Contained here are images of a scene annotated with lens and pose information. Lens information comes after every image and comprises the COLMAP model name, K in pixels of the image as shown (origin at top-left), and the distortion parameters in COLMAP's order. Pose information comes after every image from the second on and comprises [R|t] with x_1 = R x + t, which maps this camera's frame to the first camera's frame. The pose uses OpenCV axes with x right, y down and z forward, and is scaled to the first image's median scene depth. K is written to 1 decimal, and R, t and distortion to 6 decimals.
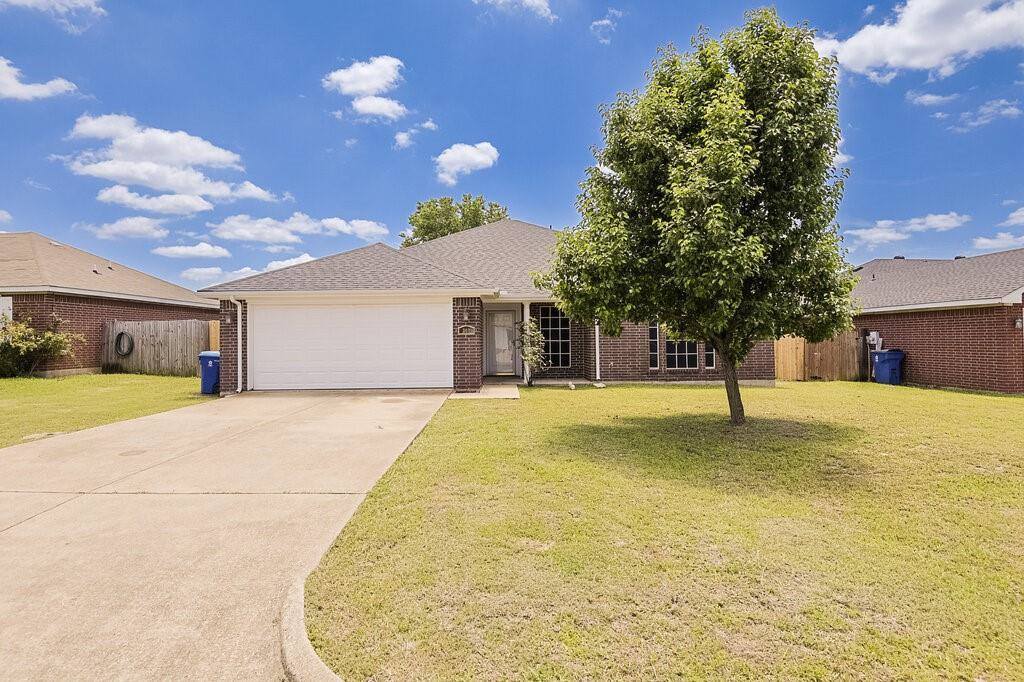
lens RADIAL K [[510.5, 0, 512.0], [0, 510.5, 341.0], [0, 0, 1]] dist [0.000052, 0.000024]
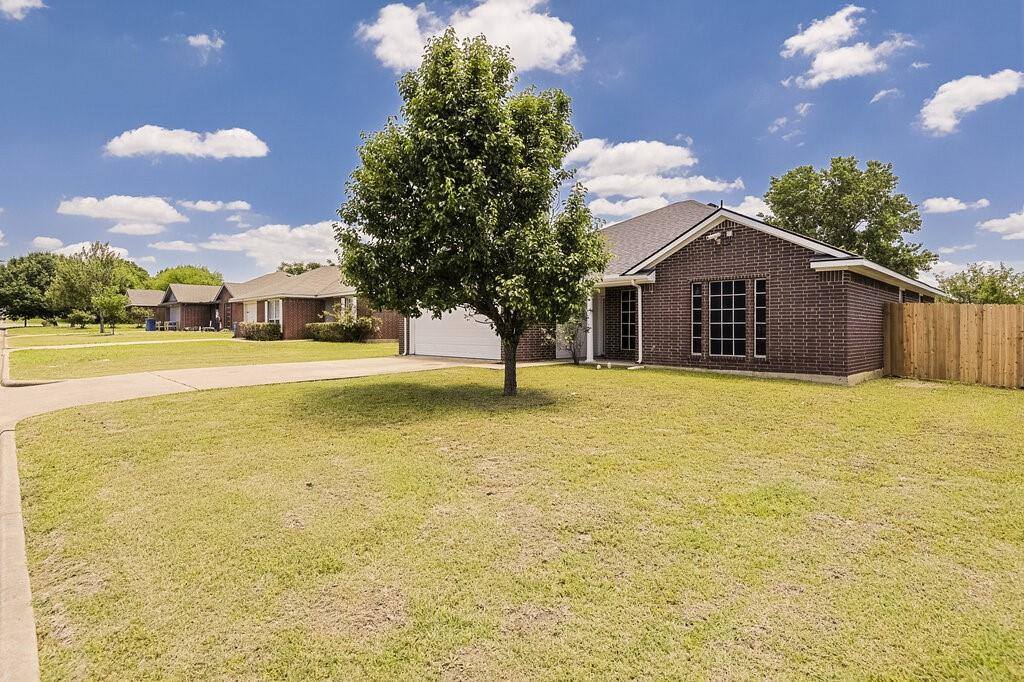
lens RADIAL K [[530.3, 0, 512.0], [0, 530.3, 341.0], [0, 0, 1]] dist [-0.059707, -0.000118]
pose [[0.686824, 0.027401, -0.726307, 0.733230], [-0.011197, 0.999569, 0.027122, 0.008871], [0.726737, -0.010496, 0.686836, 0.120081]]
